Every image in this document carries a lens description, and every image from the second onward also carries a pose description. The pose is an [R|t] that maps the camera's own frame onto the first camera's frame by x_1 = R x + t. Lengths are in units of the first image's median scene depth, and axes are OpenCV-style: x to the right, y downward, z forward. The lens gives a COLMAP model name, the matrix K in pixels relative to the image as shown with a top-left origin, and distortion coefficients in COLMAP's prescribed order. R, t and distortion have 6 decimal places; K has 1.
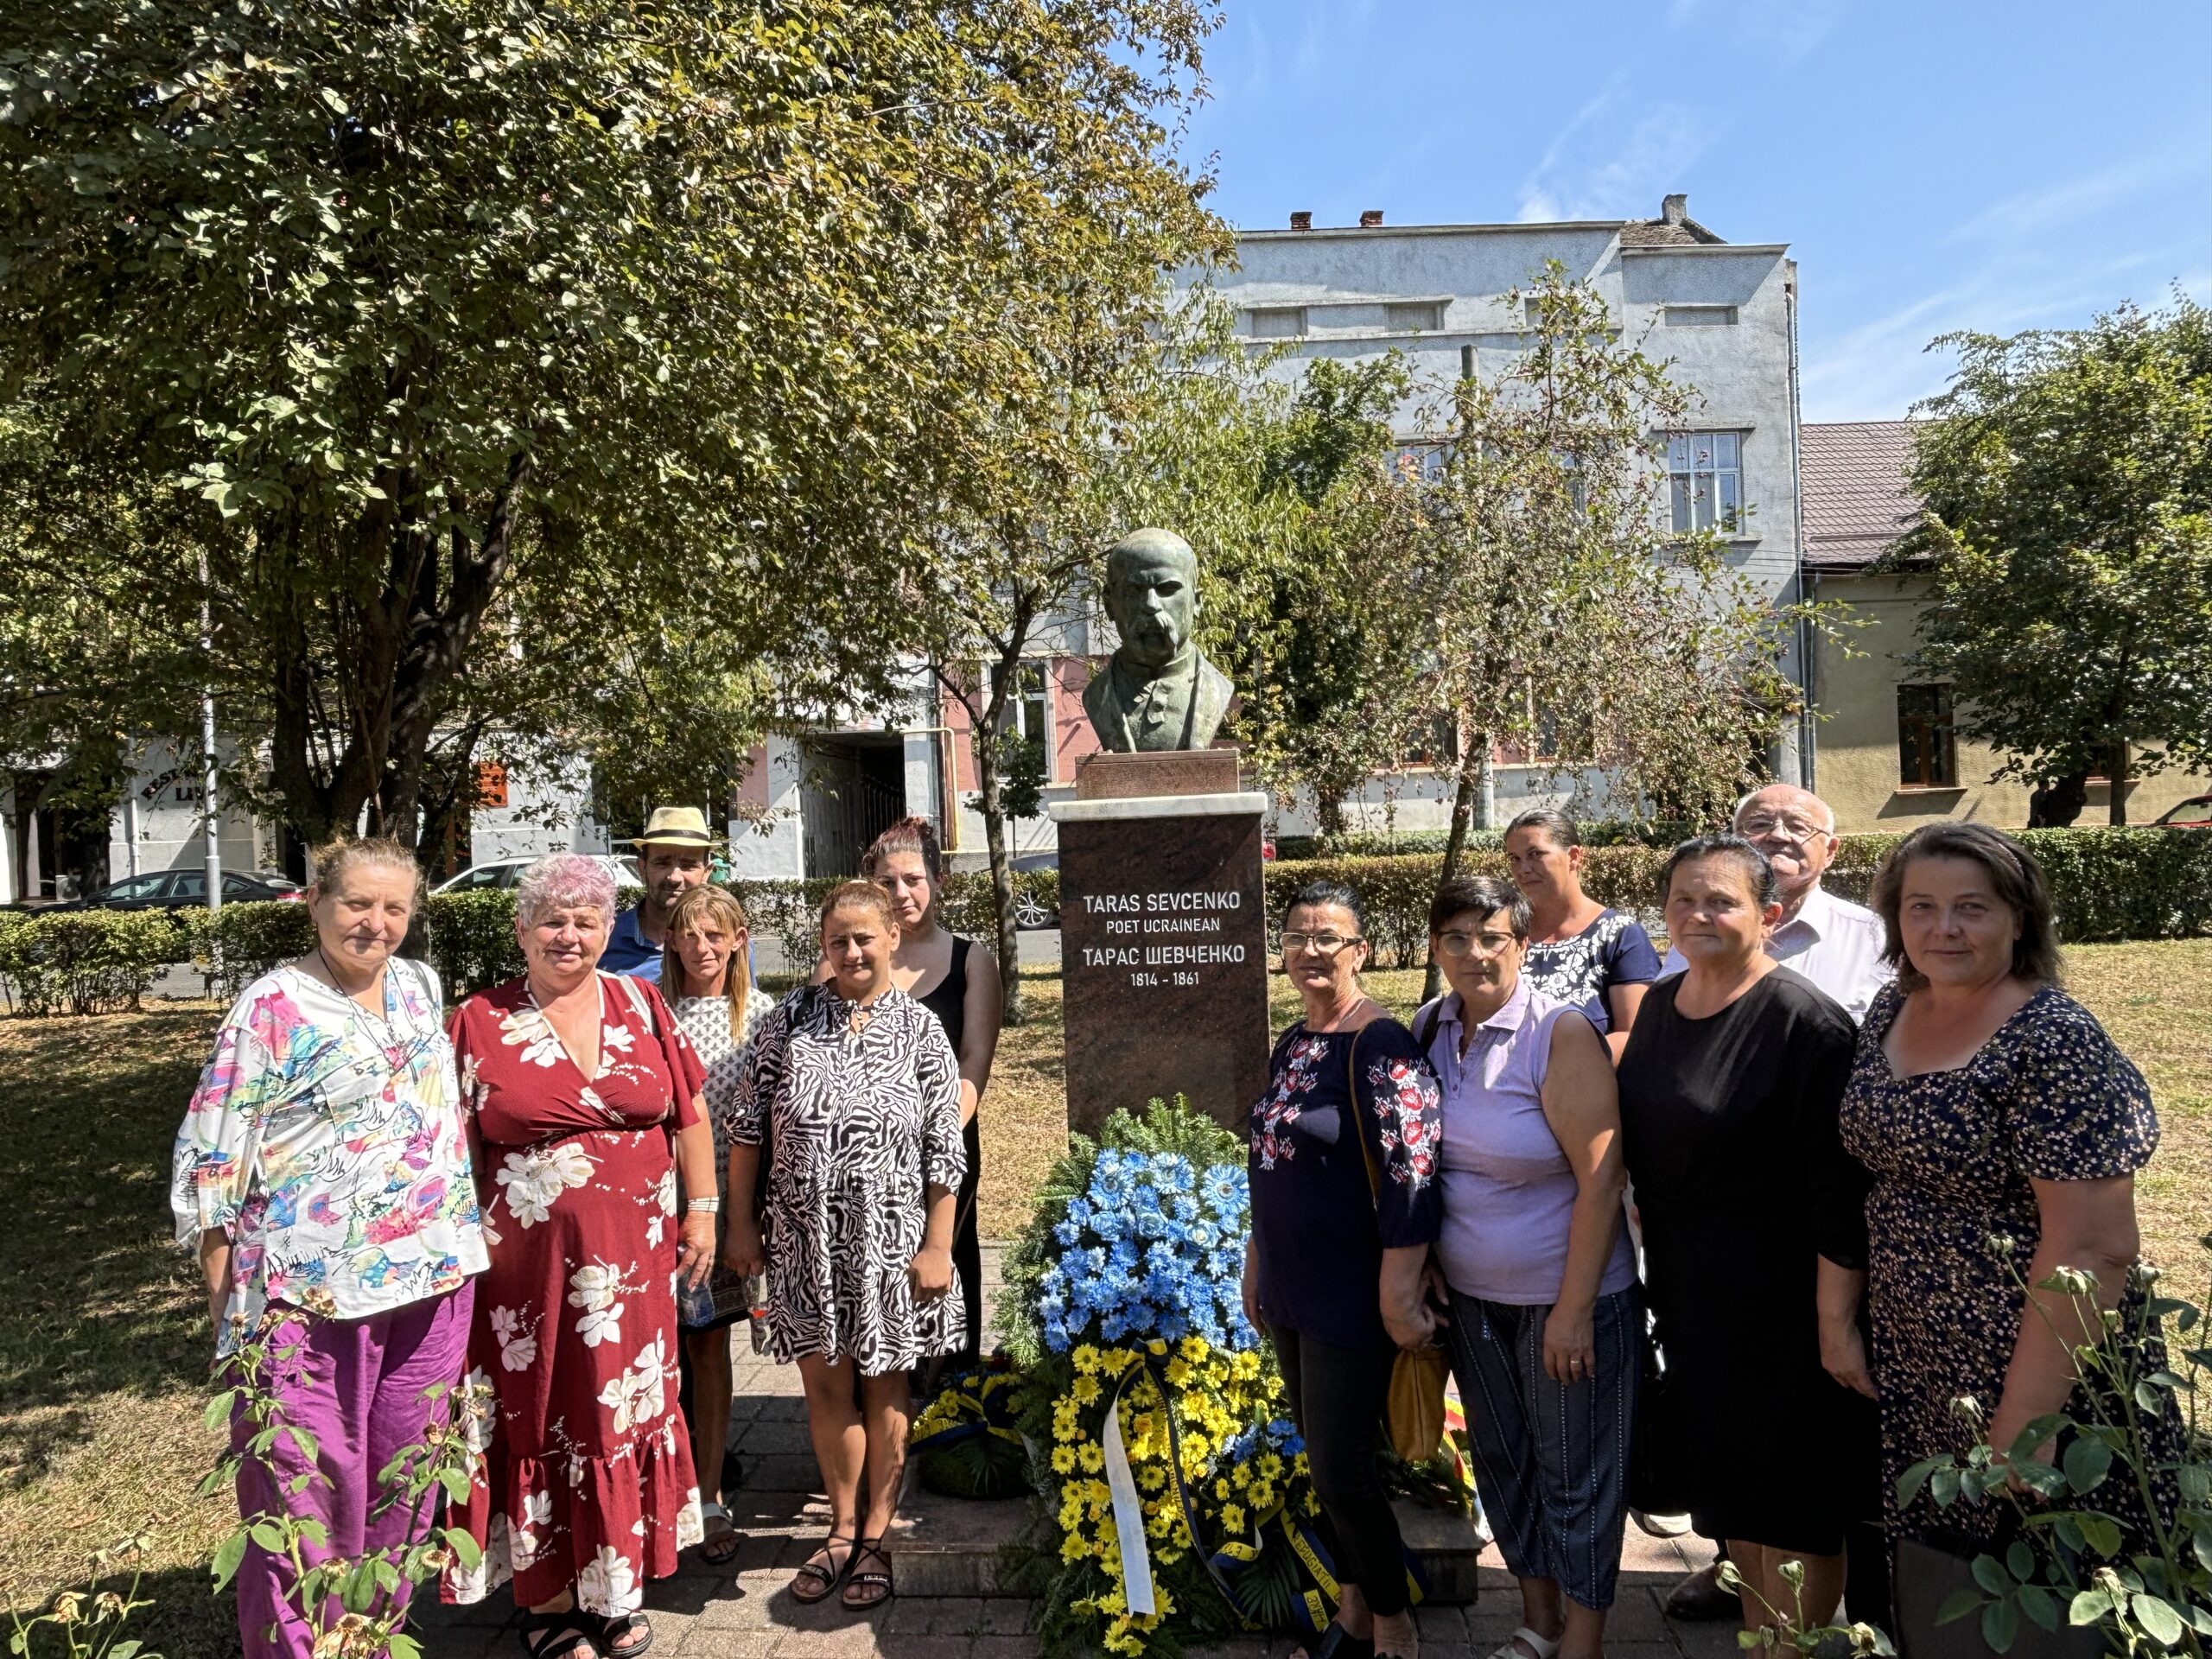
lens RADIAL K [[1379.8, 0, 1106.0], [0, 1379.8, 829.5], [0, 0, 1]] dist [0.039634, -0.001289]
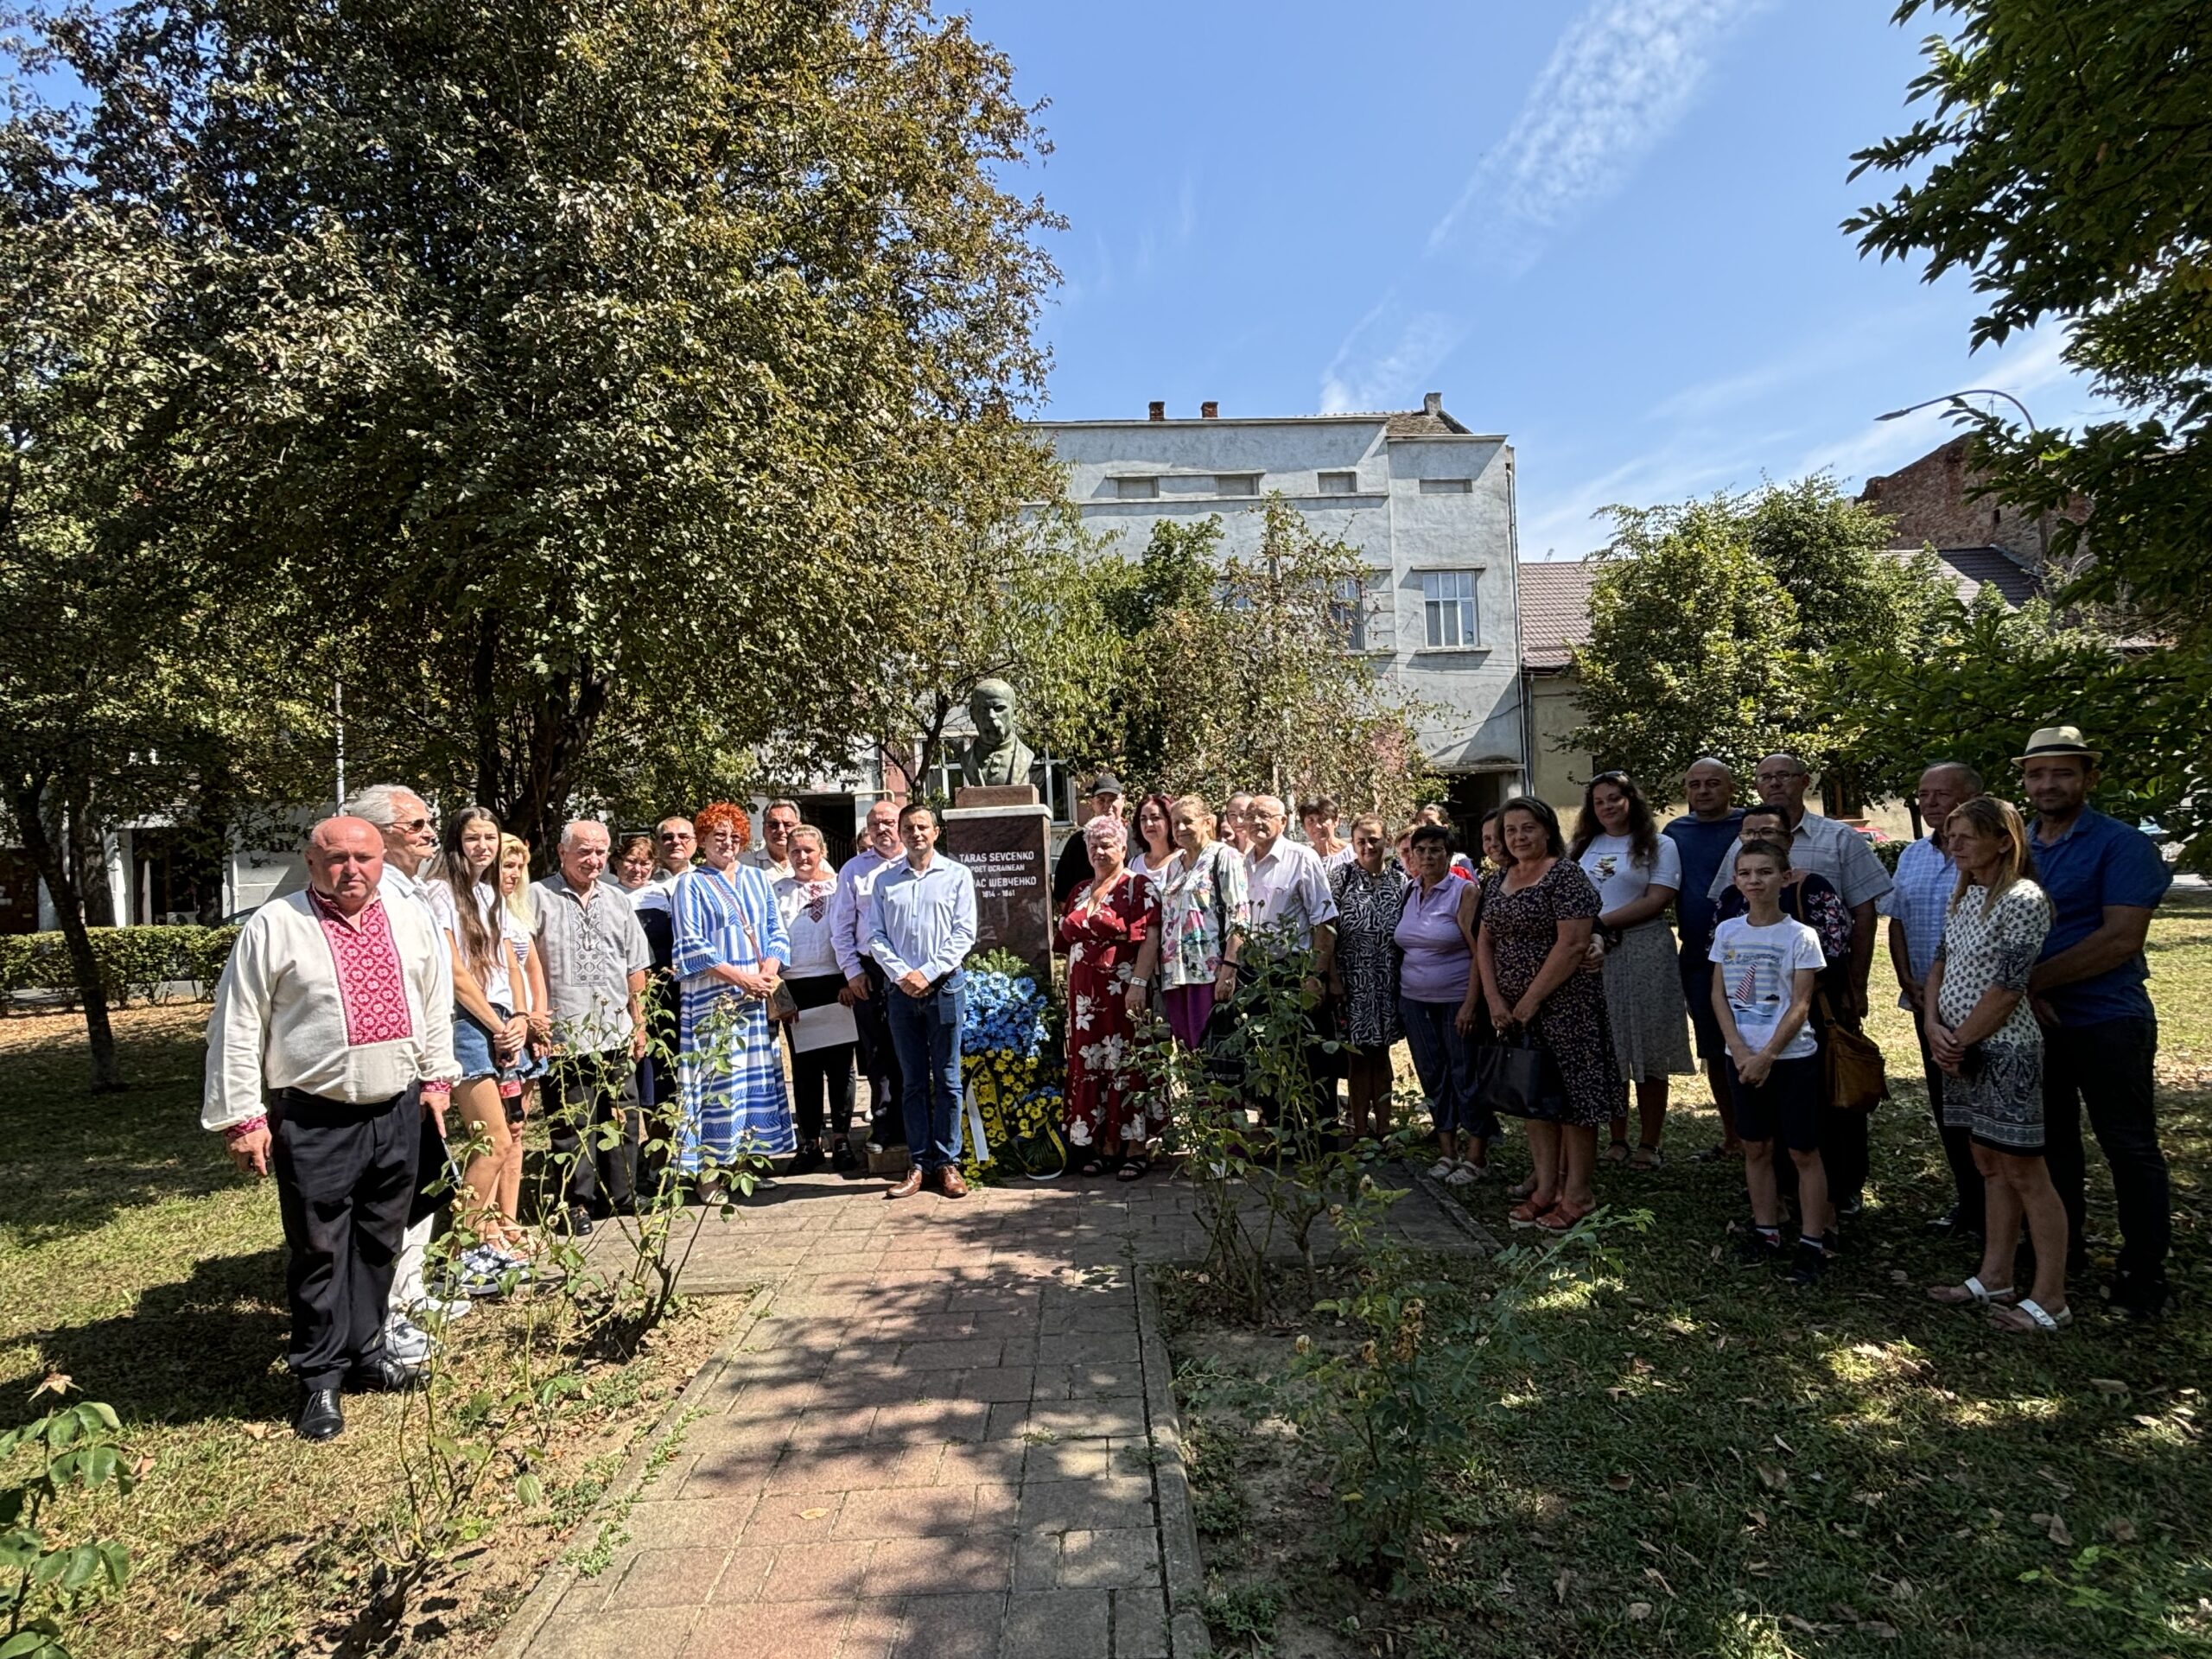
lens RADIAL K [[1144.0, 0, 1114.0], [0, 1144.0, 818.3], [0, 0, 1]] dist [0.063301, -0.000069]
pose [[0.996732, -0.010068, 0.080145, 0.021753], [0.014158, 0.998617, -0.050626, 0.023034], [-0.079524, 0.051595, 0.995497, -0.205894]]
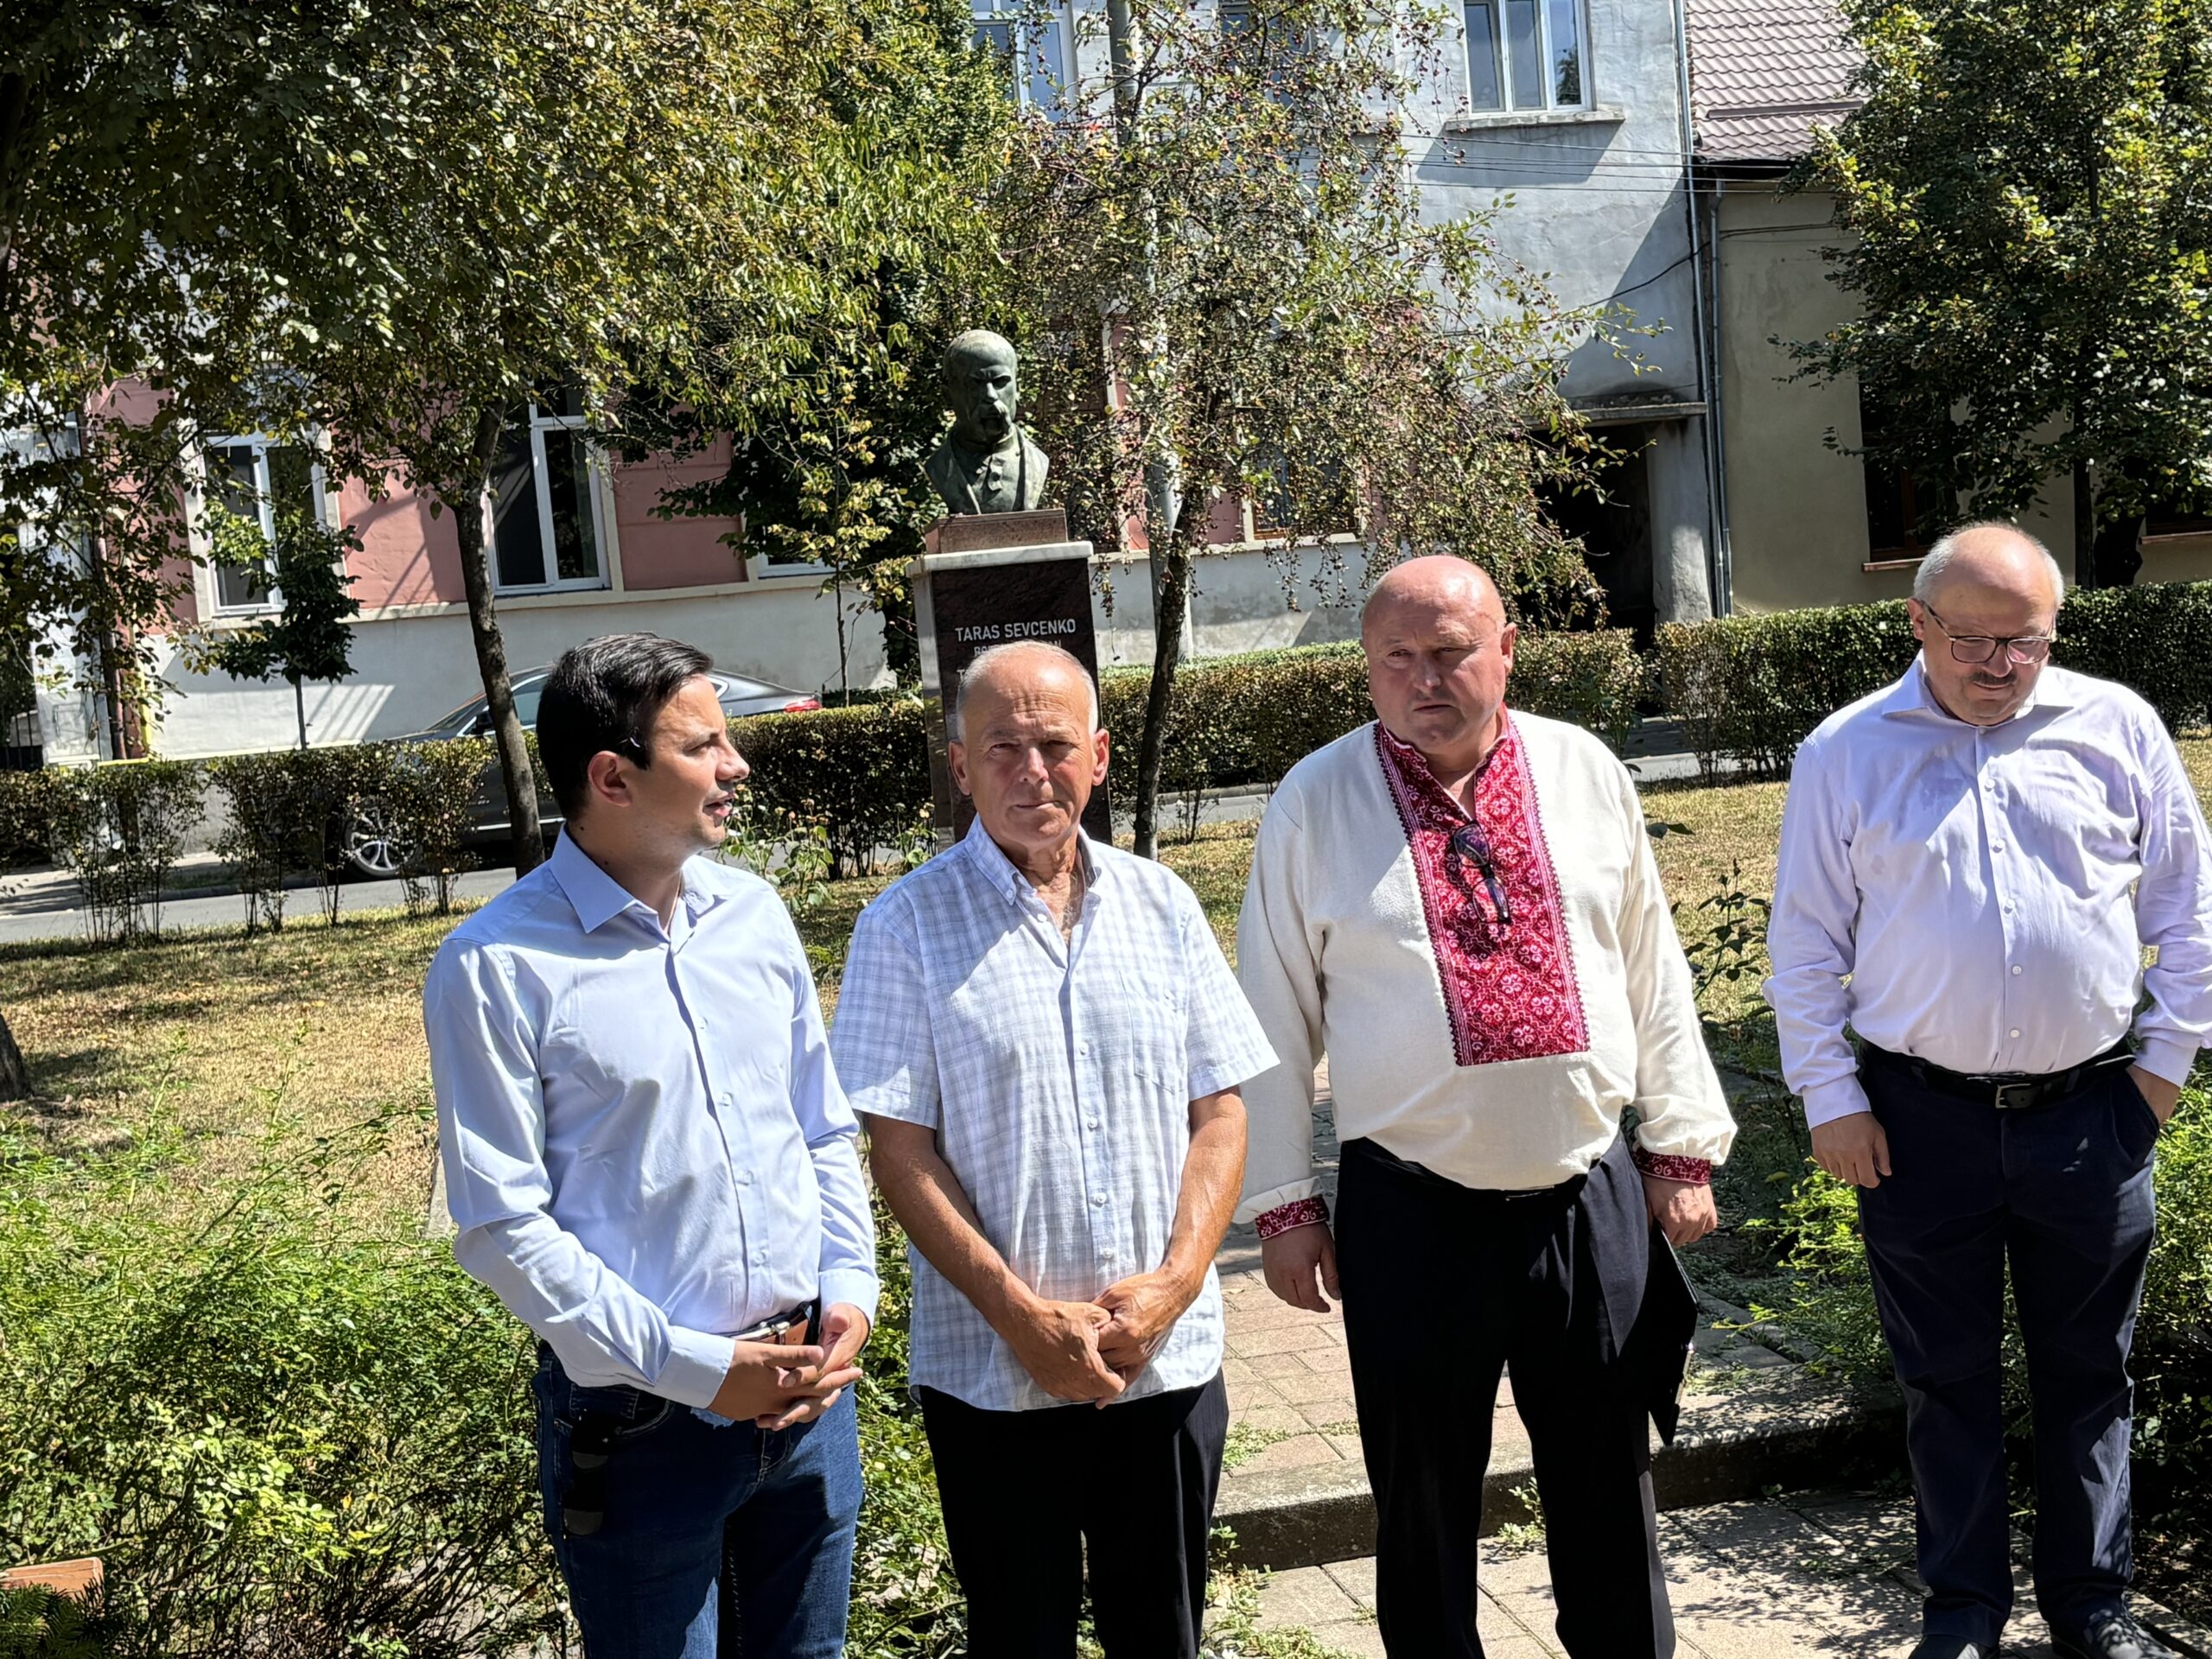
lens RADIAL K [[3305.5, 0, 1106.0], [0, 3305.5, 829.5], [0, 0, 1]] dist [0.319598, -1.450381]
pose [[0.965951, -0.057697, 0.252210, -0.183905], [0.050423, 0.998107, 0.035213, 0.037011], [-0.253764, -0.021297, 0.967032, -0.554656]]
